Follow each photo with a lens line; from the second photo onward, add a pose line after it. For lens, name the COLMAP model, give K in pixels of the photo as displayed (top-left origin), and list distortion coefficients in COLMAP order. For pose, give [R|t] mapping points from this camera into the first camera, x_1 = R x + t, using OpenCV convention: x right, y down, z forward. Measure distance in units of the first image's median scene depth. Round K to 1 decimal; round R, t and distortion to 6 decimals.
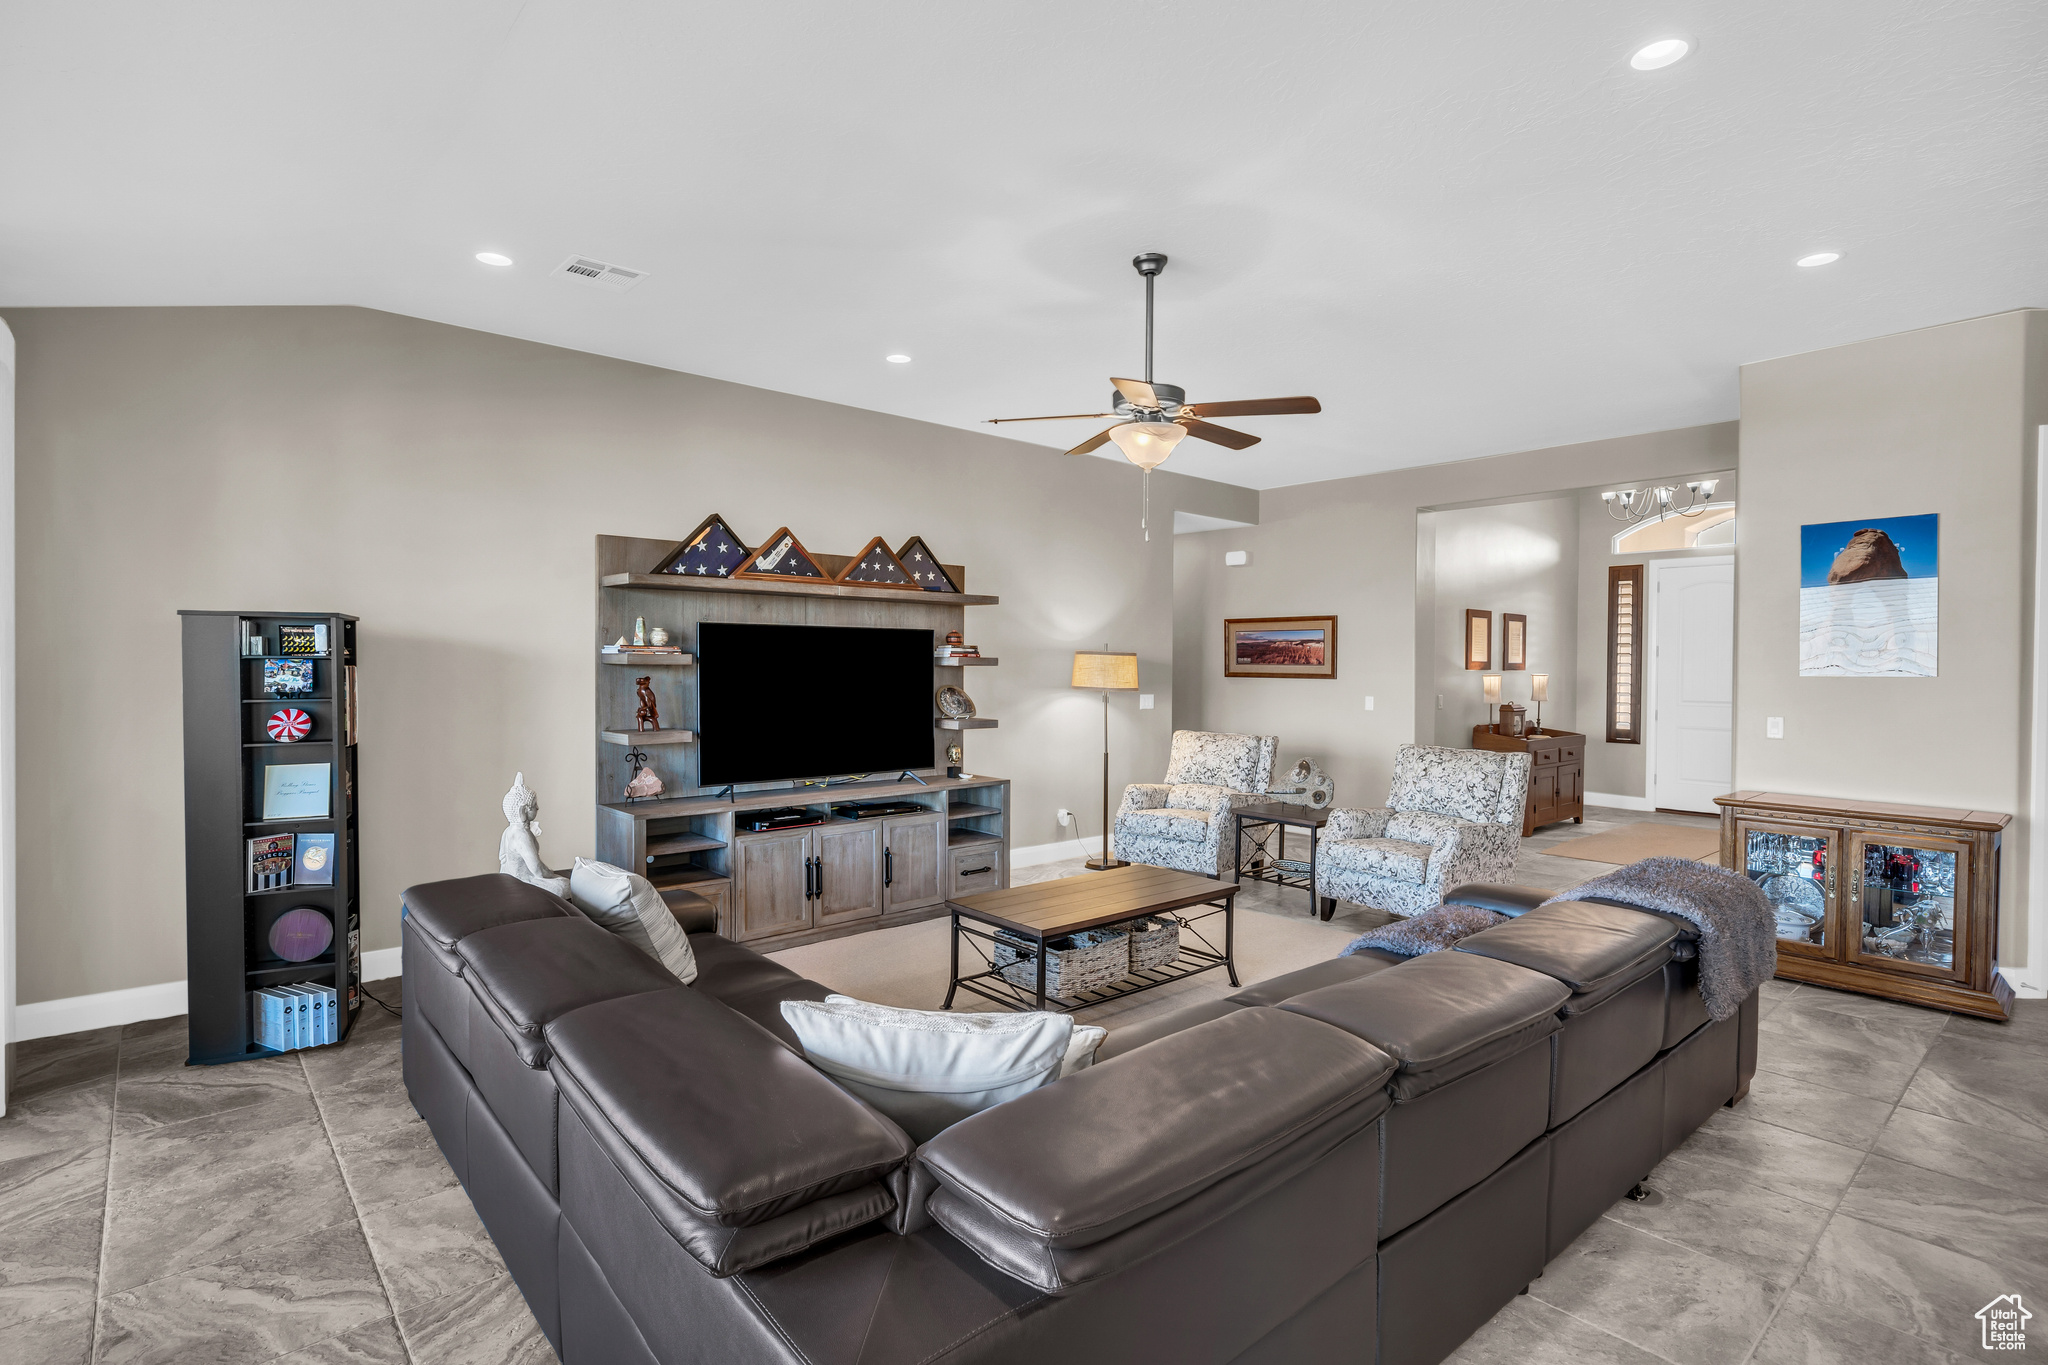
lens RADIAL K [[986.3, 0, 1011.6], [0, 986.3, 676.6], [0, 0, 1]] dist [-0.001889, 0.000550]
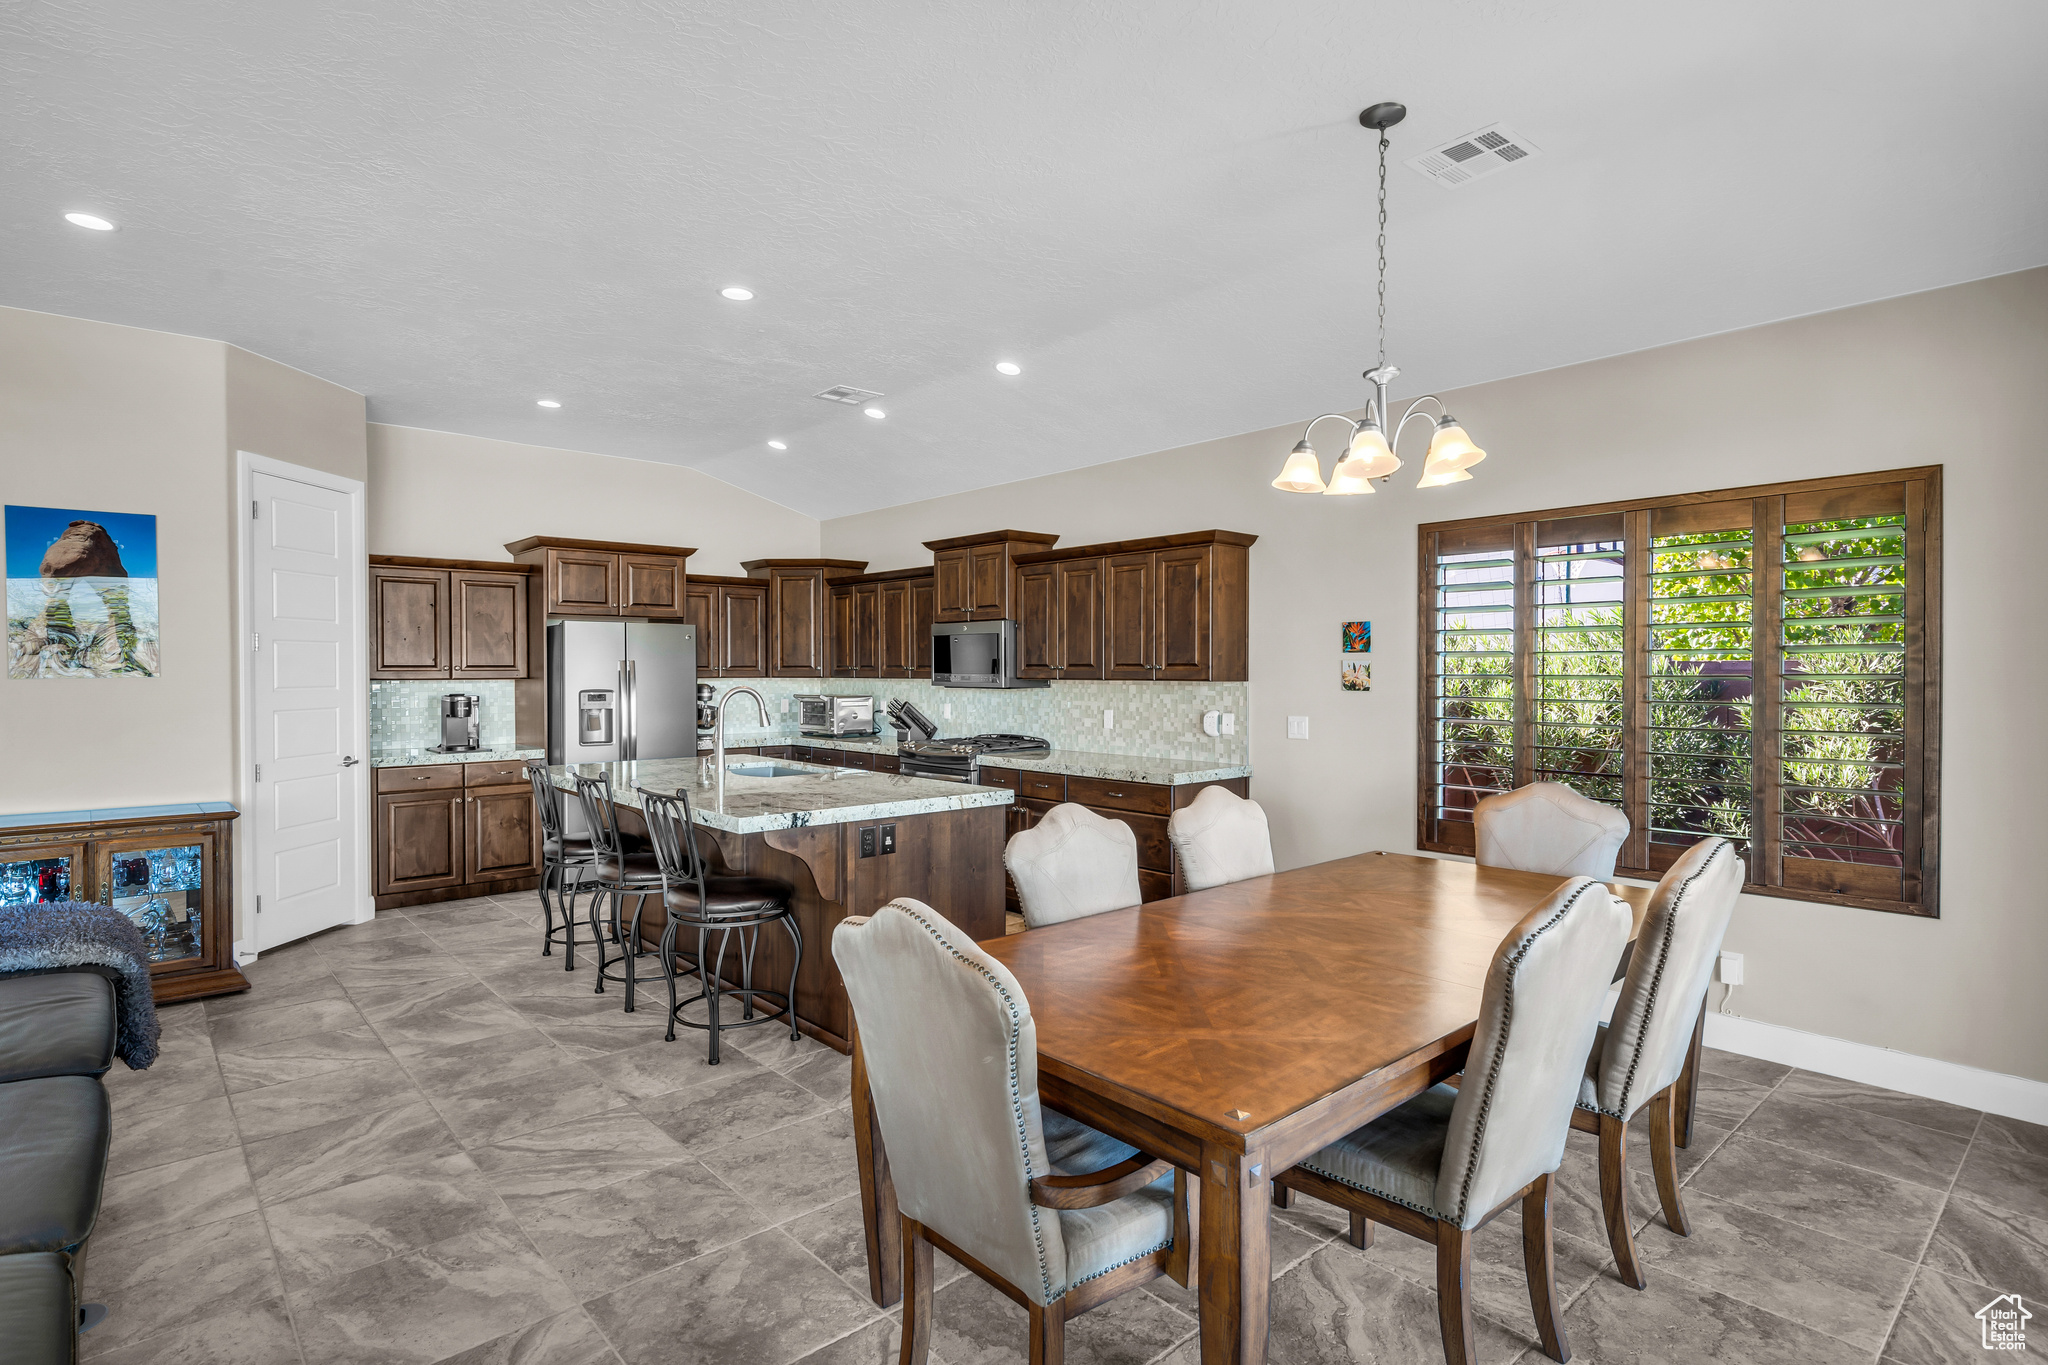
lens RADIAL K [[1018.3, 0, 1019.0], [0, 1018.3, 681.9], [0, 0, 1]] dist [-0.009493, 0.002048]
pose [[-0.011802, -0.015765, 0.999806, -0.105663], [0.010853, 0.999815, 0.015893, -0.001925], [-0.999871, 0.011038, -0.011629, 0.121435]]
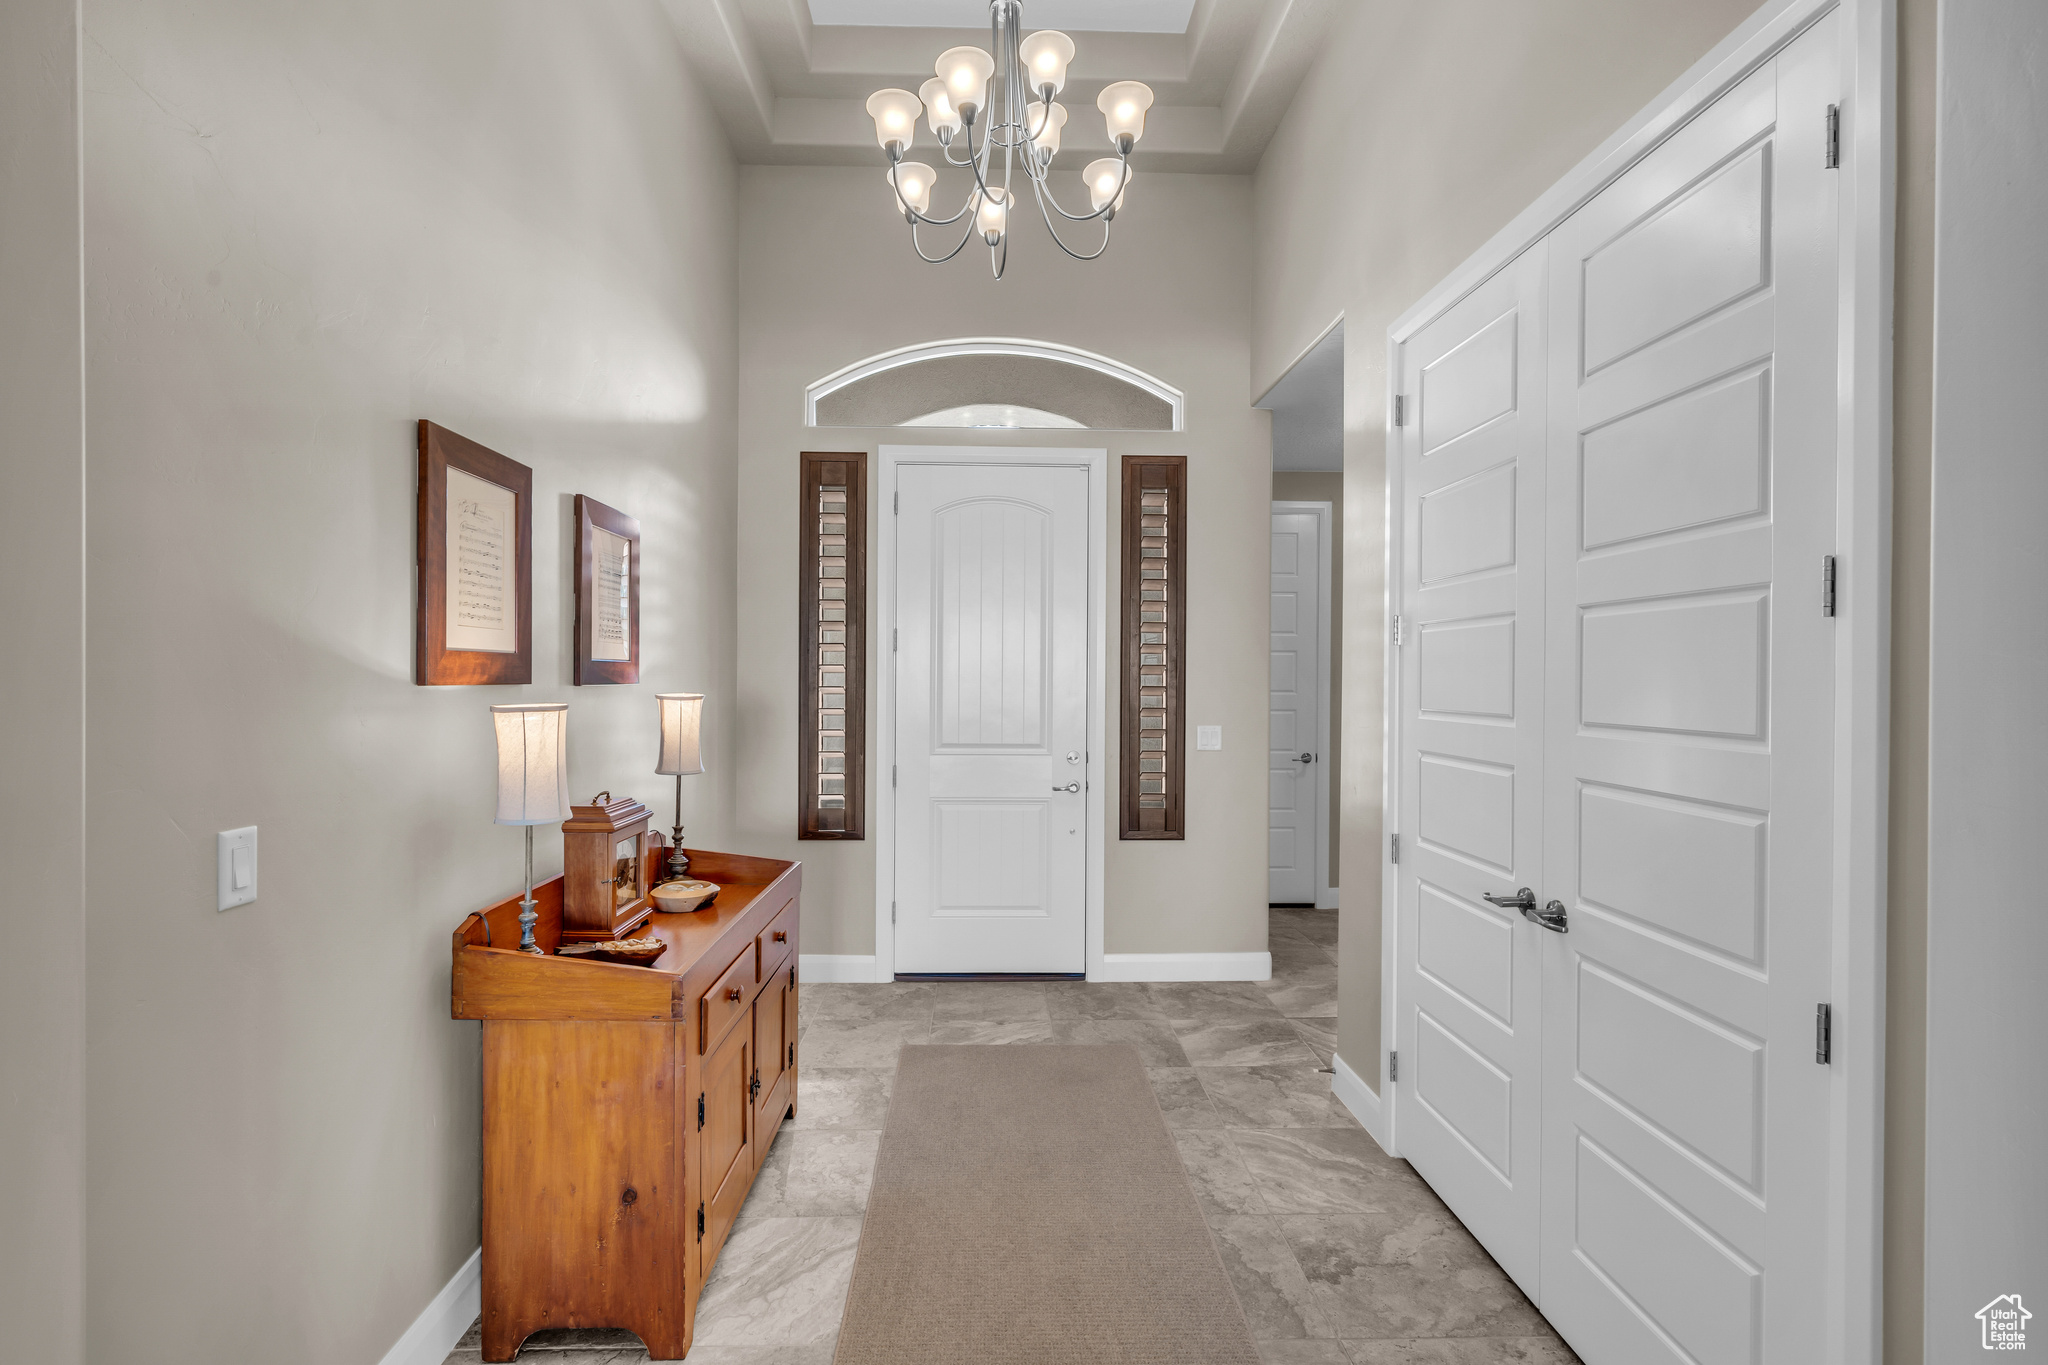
lens RADIAL K [[1018.3, 0, 1022.8], [0, 1018.3, 675.8], [0, 0, 1]] dist [-0.009493, 0.002048]
pose [[0.637341, -0.004023, 0.770571, 0.668617], [0.007829, 0.999969, -0.001255, -0.014271], [-0.770542, 0.006833, 0.637352, 1.342272]]
